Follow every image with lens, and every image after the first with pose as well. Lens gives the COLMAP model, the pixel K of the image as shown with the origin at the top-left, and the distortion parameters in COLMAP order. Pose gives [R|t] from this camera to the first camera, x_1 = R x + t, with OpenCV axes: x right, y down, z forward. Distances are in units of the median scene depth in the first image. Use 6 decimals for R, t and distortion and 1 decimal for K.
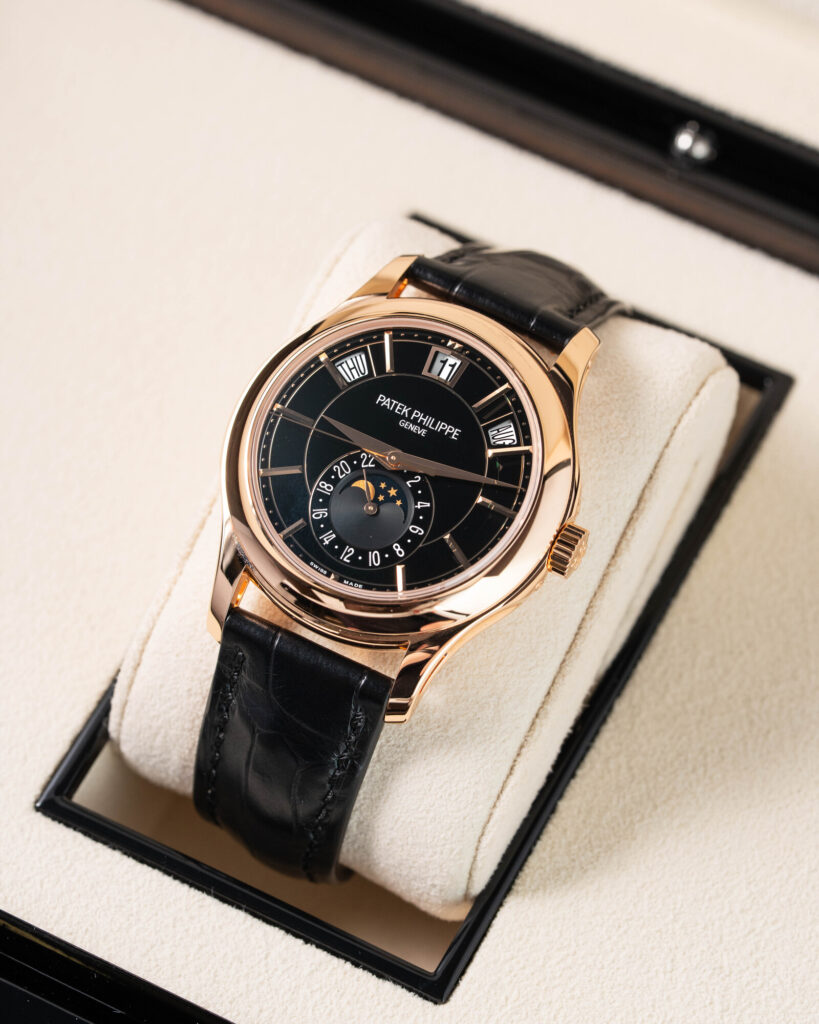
lens RADIAL K [[4528.0, 0, 408.2], [0, 4528.0, 512.4], [0, 0, 1]] dist [0.142003, 0.000000]
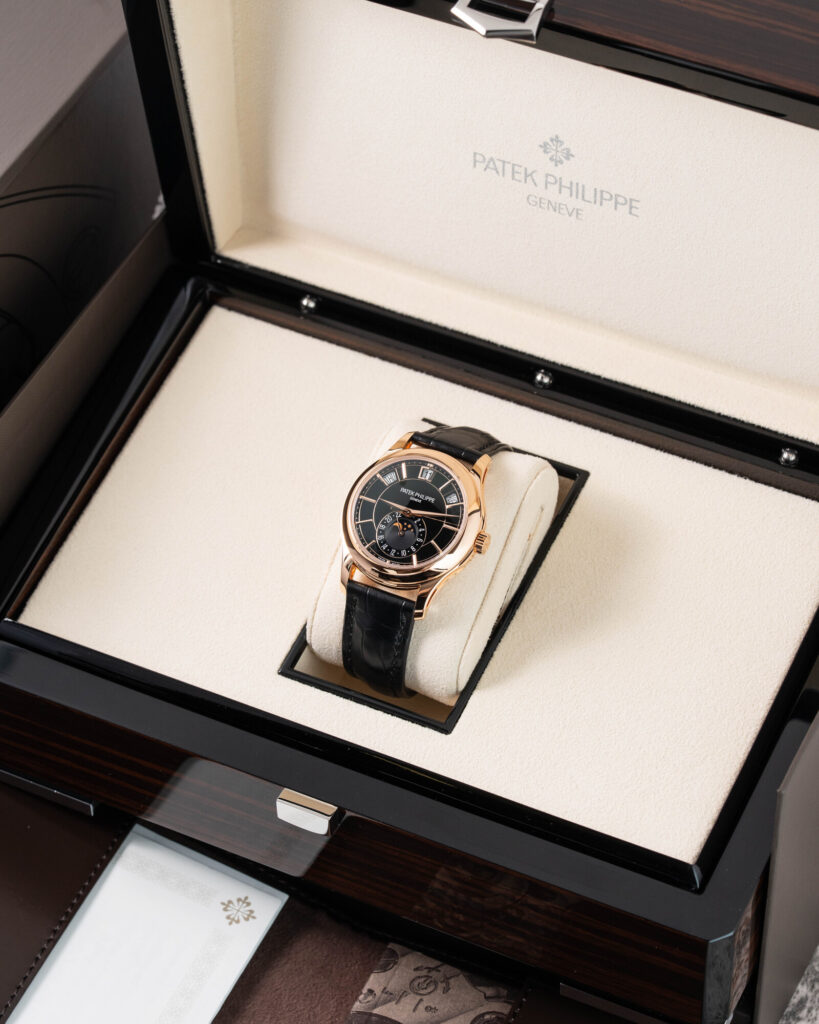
lens RADIAL K [[4528.0, 0, 410.0], [0, 4528.0, 511.9], [0, 0, 1]] dist [0.142003, 0.000000]
pose [[0.992956, -0.089922, -0.077149, 0.183625], [0.083795, 0.993323, -0.079291, 0.179311], [0.083764, 0.072268, 0.993862, -1.416302]]
